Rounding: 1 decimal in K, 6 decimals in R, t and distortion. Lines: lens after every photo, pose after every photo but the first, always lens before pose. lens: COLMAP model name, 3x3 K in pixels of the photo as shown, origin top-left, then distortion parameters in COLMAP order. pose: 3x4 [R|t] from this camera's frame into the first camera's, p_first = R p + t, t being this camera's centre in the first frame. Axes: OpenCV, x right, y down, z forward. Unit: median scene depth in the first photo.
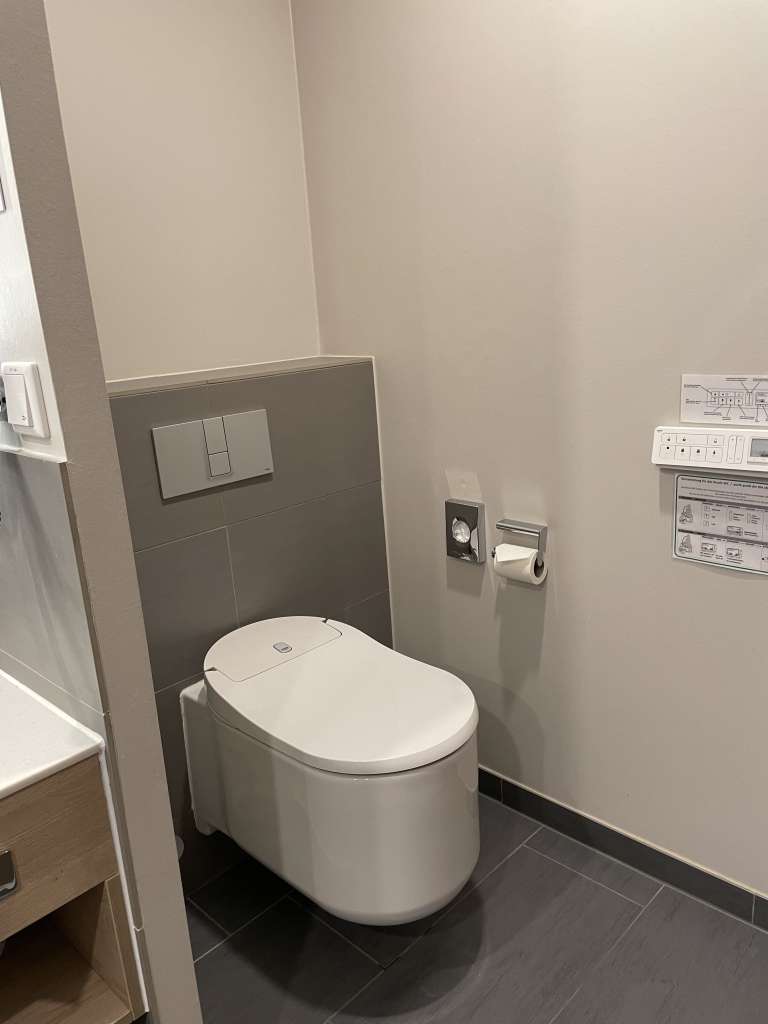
lens RADIAL K [[774.2, 0, 384.4], [0, 774.2, 511.3], [0, 0, 1]] dist [0.059613, -0.078184]
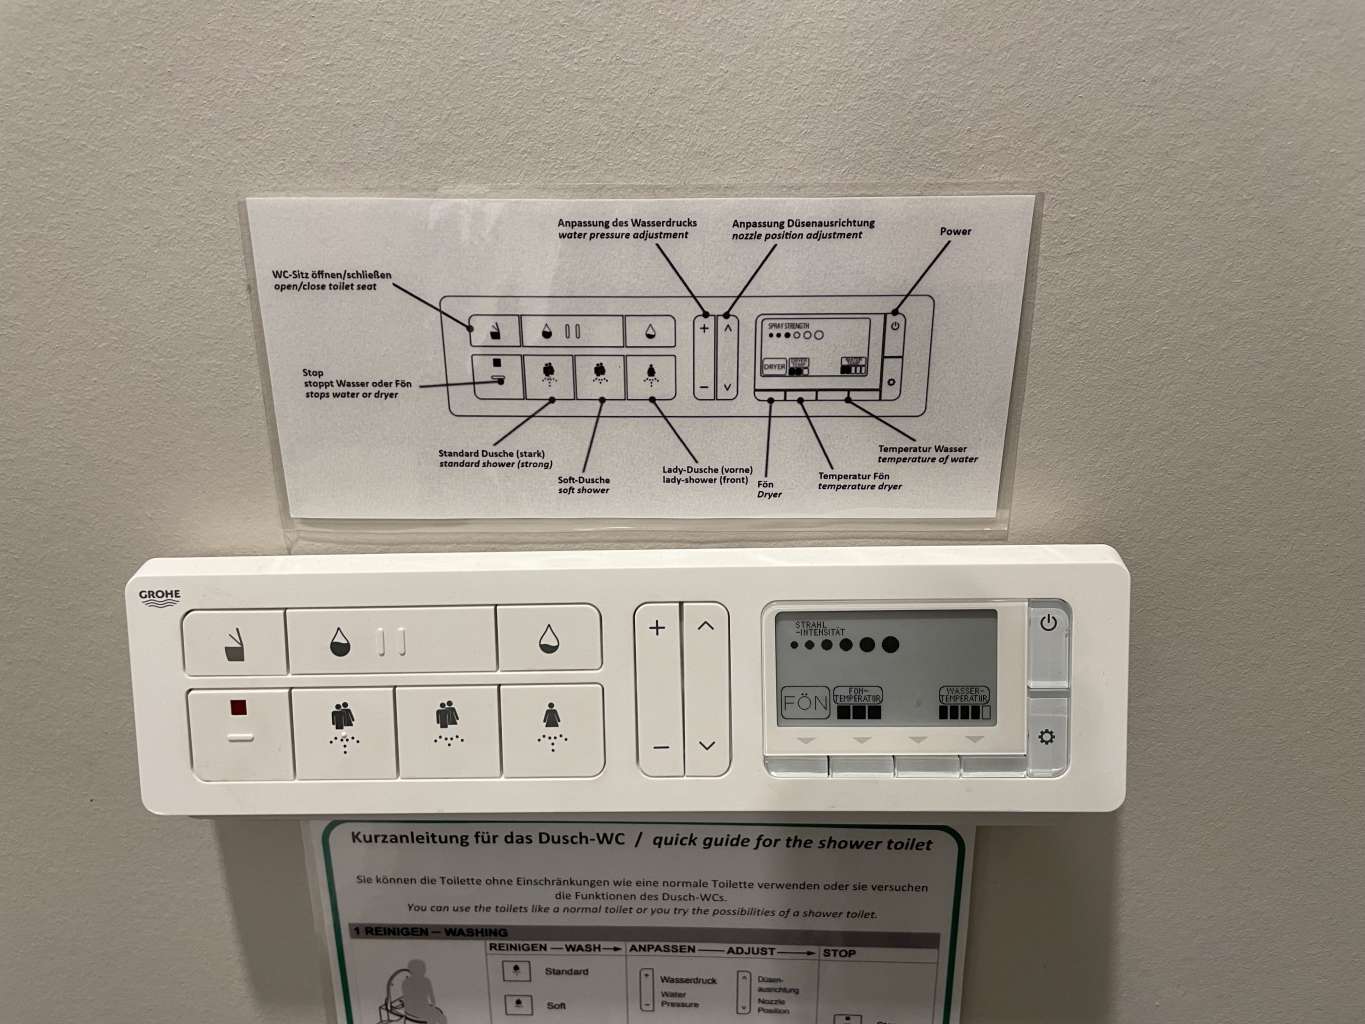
lens RADIAL K [[1032.1, 0, 682.5], [0, 1032.1, 510.1], [0, 0, 1]] dist [0.059613, -0.078184]
pose [[0.728645, -0.164191, 0.664919, 0.311780], [0.132124, 0.986301, 0.098764, -0.131223], [-0.672027, 0.015888, 0.740357, 0.828785]]
